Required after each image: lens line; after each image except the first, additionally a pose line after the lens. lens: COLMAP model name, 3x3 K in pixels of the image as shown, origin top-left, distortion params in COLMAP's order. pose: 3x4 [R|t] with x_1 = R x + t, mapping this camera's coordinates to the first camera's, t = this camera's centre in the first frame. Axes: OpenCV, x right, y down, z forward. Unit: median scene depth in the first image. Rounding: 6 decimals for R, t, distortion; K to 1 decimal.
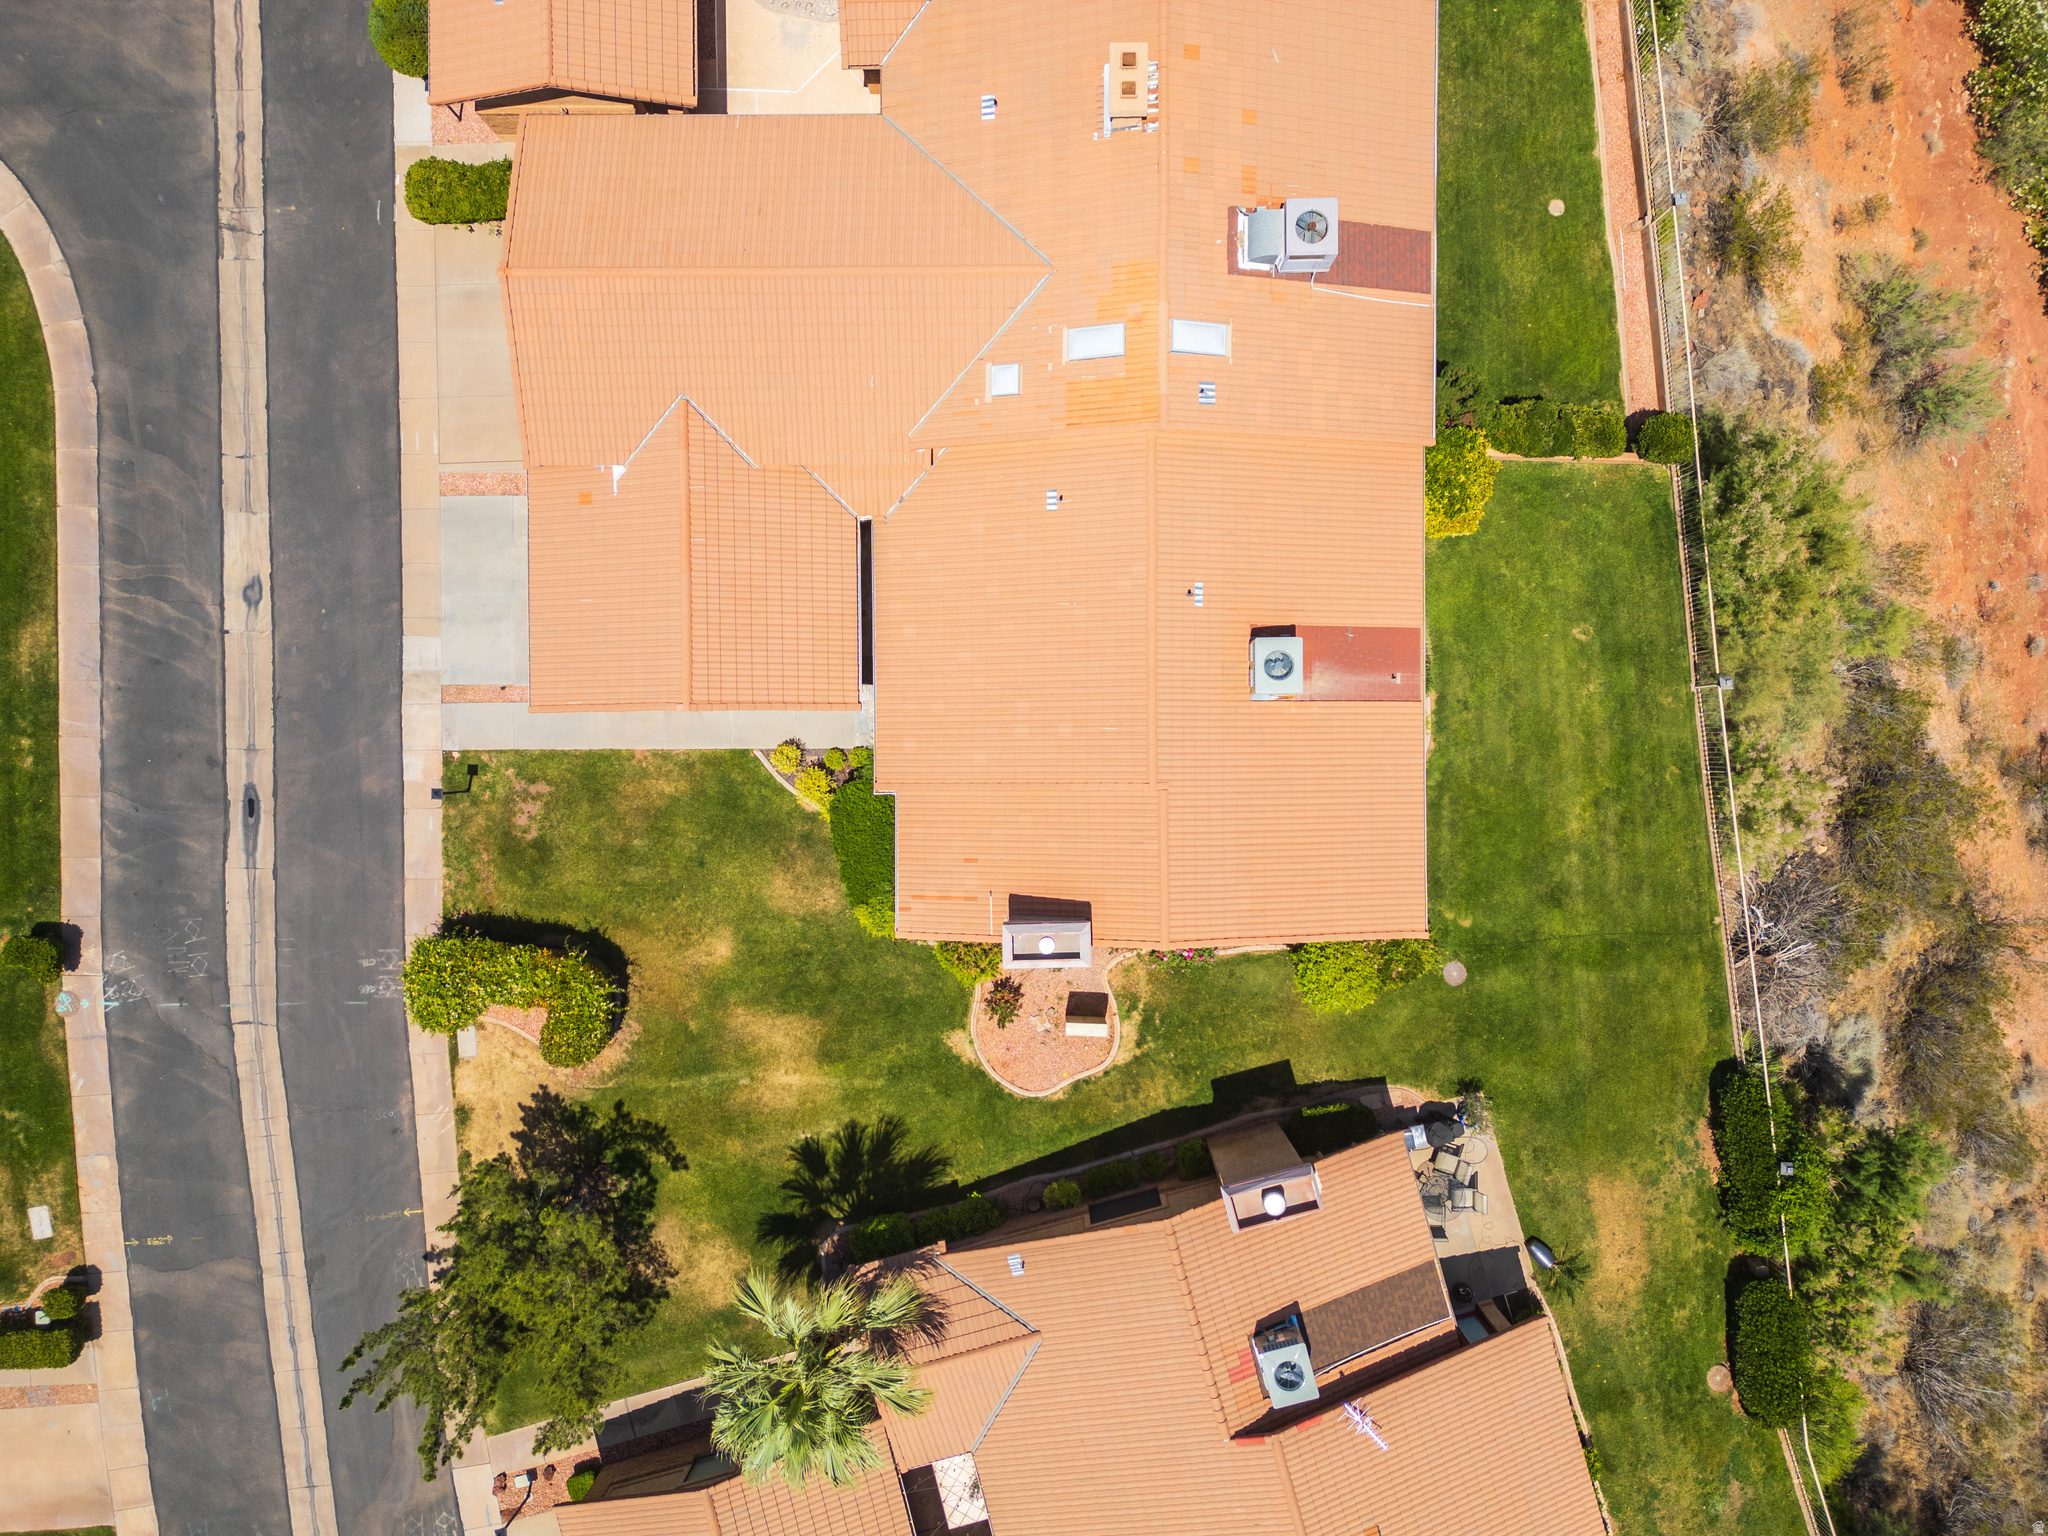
lens RADIAL K [[1437.2, 0, 1029.4], [0, 1437.2, 767.8], [0, 0, 1]] dist [0.079405, -0.075015]
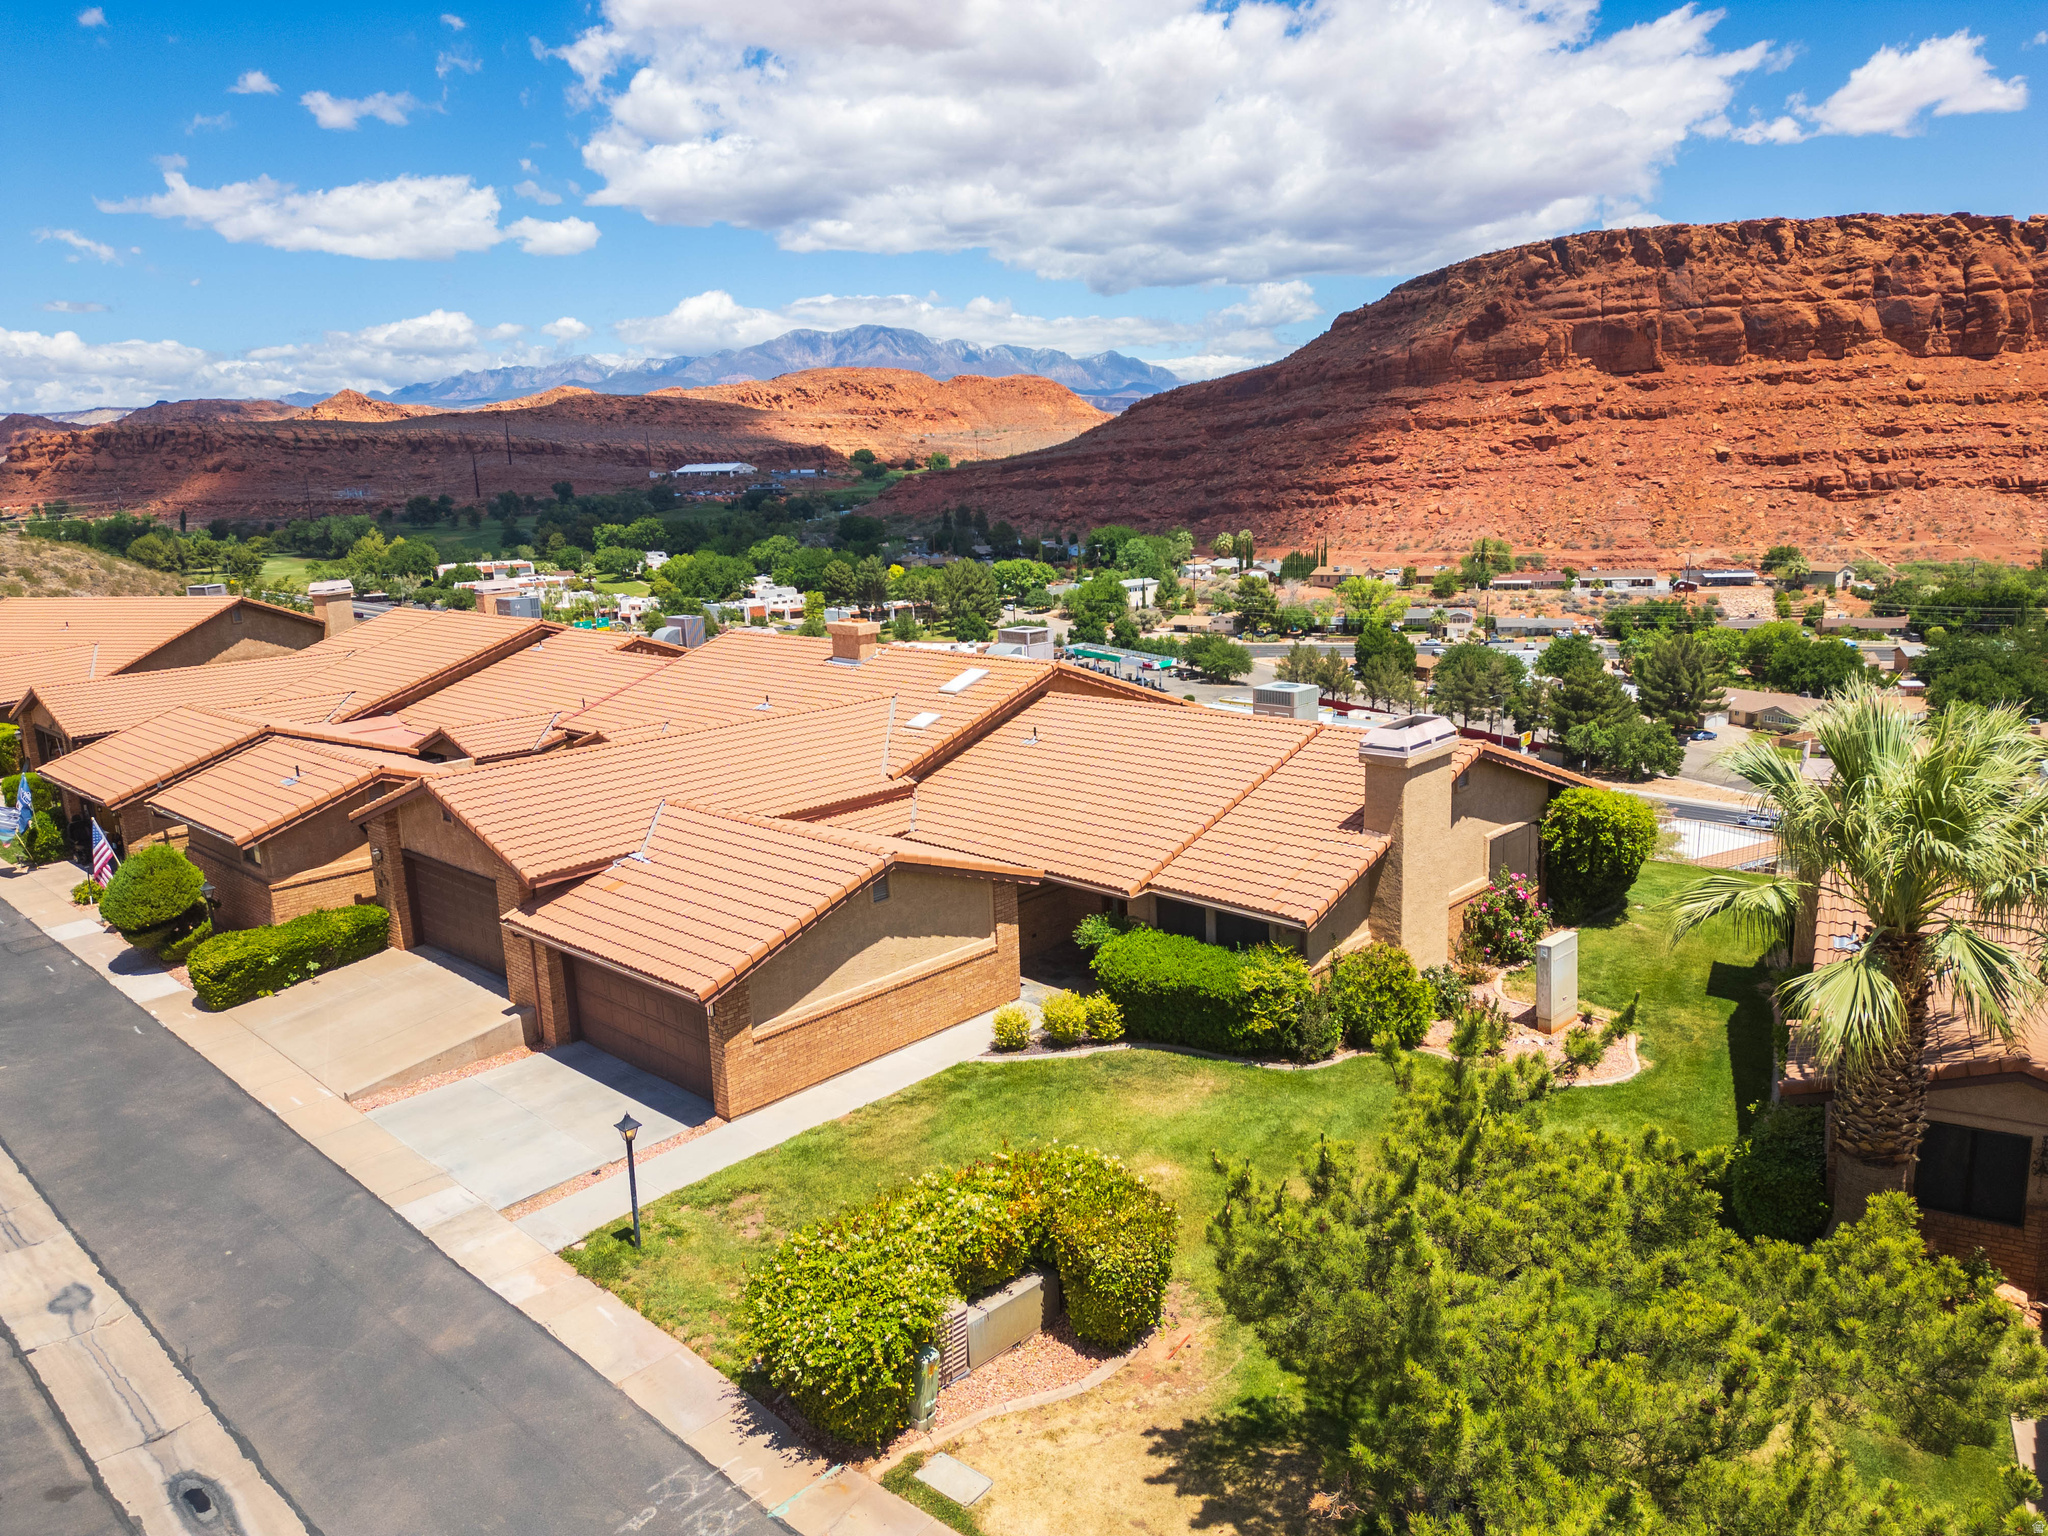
lens RADIAL K [[1435.1, 0, 1024.0], [0, 1435.1, 768.0], [0, 0, 1]] dist [0.078549, -0.072999]
pose [[0.696046, -0.155353, 0.700989, -0.633686], [0.717623, 0.118997, -0.686190, 0.465690], [0.023186, 0.980666, 0.194313, 0.720577]]
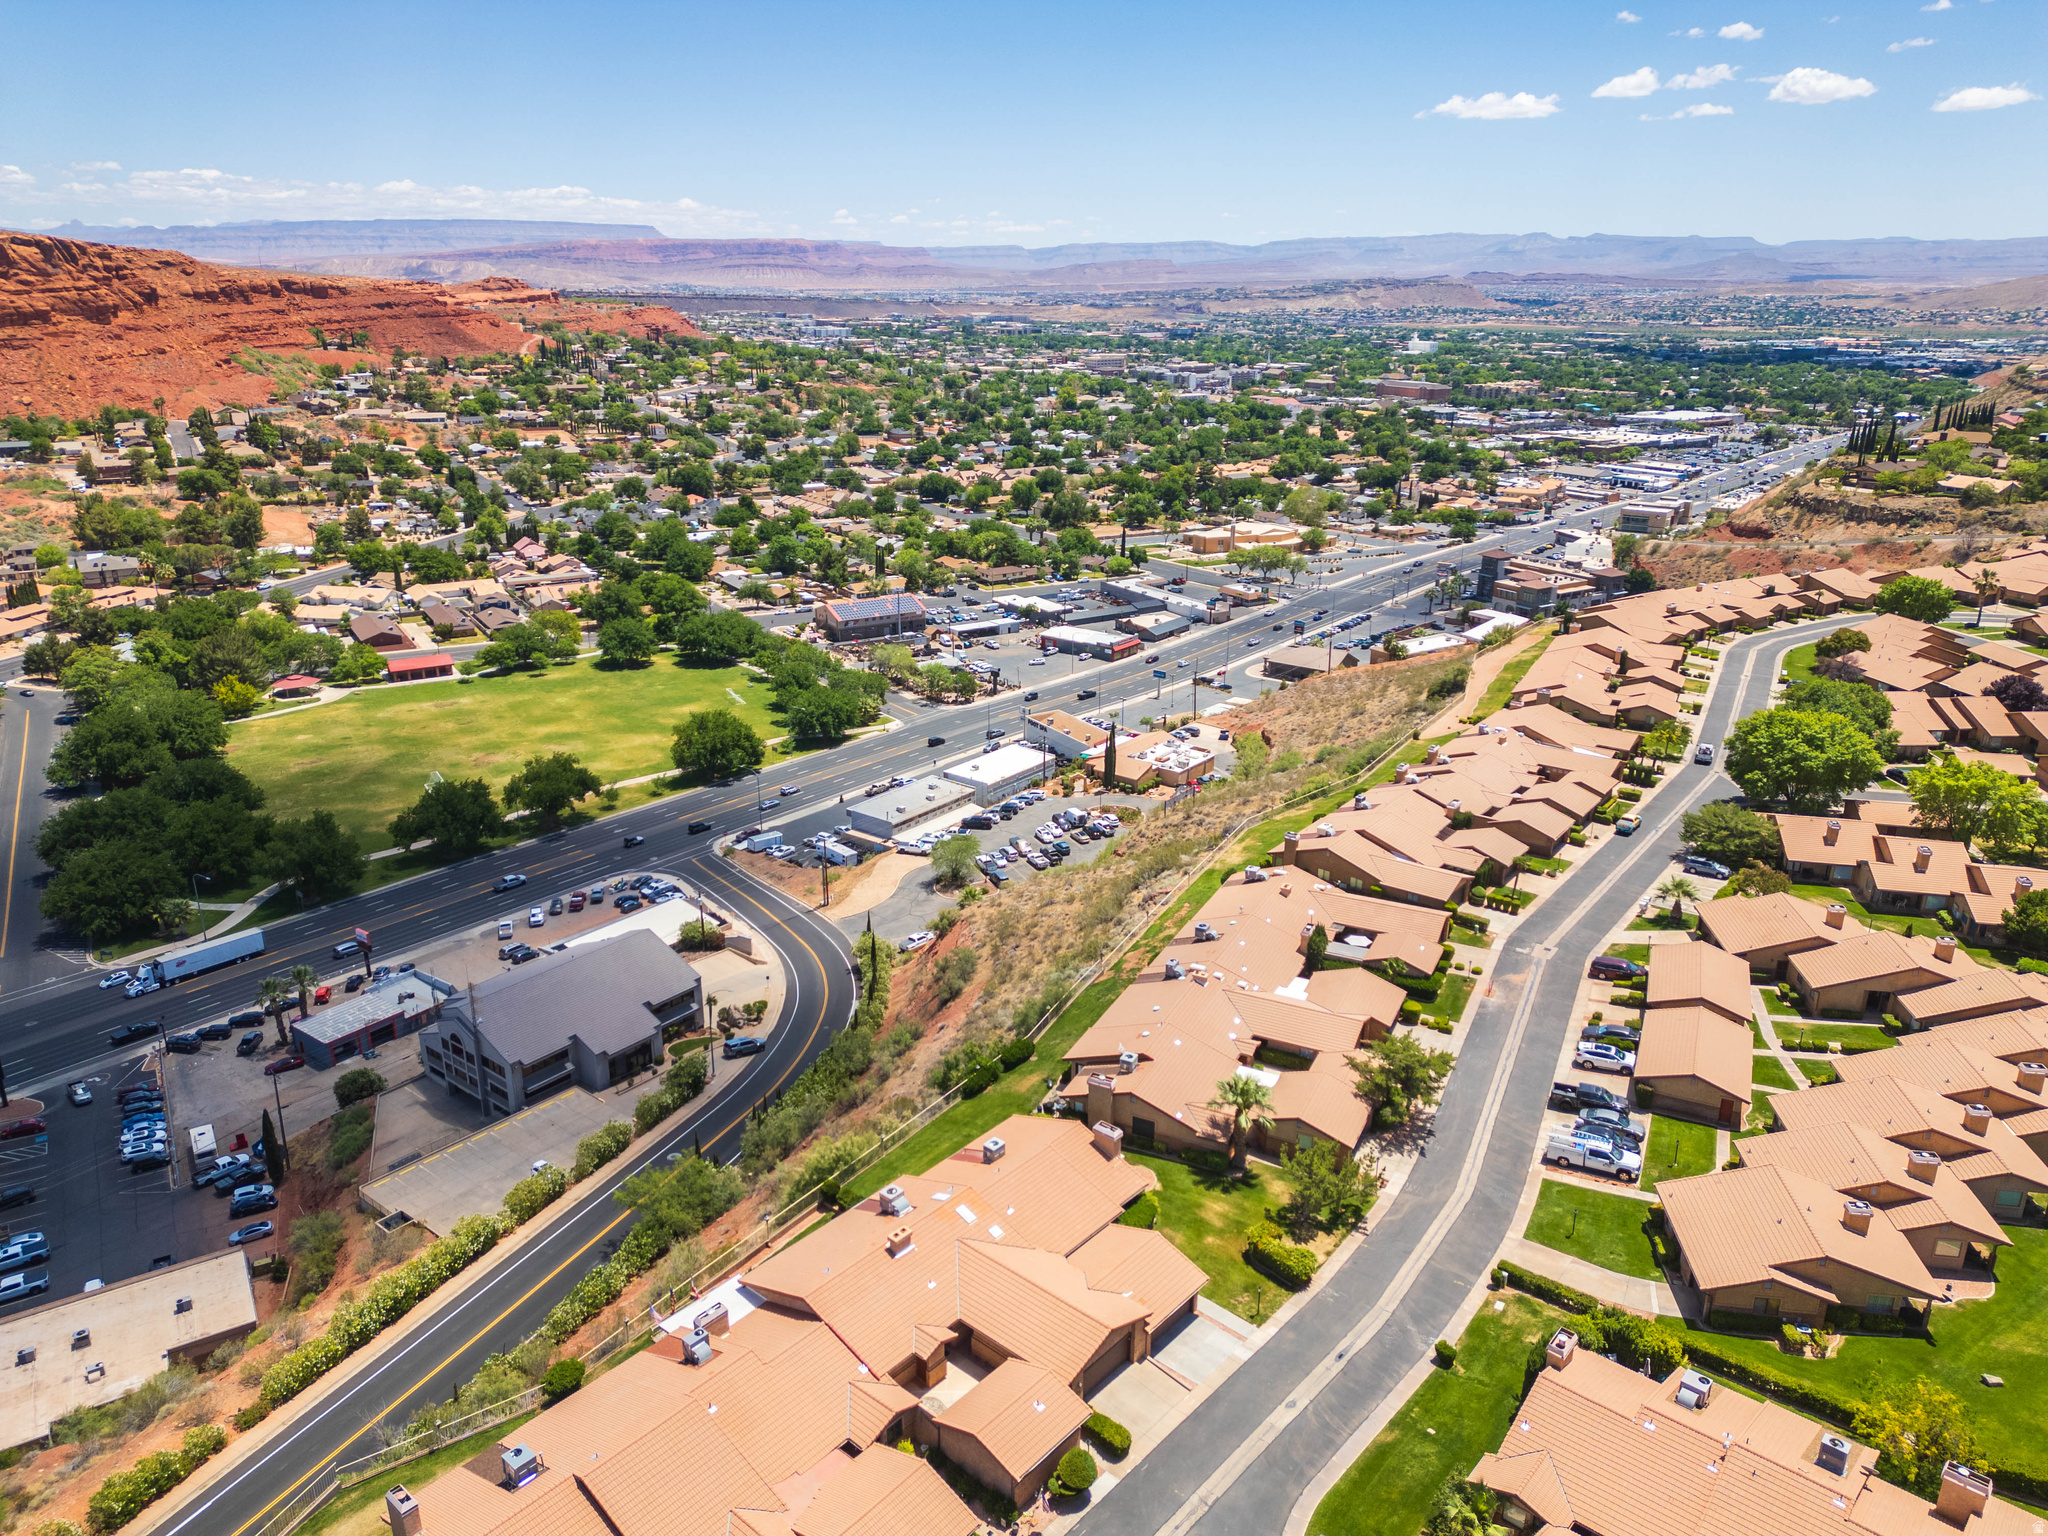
lens RADIAL K [[1437.2, 0, 1029.4], [0, 1437.2, 767.8], [0, 0, 1]] dist [0.079405, -0.075015]
pose [[-0.750465, -0.200007, 0.629920, -1.458790], [0.660755, -0.247721, 0.708546, -1.753121], [0.014330, 0.947962, 0.318061, -0.666299]]
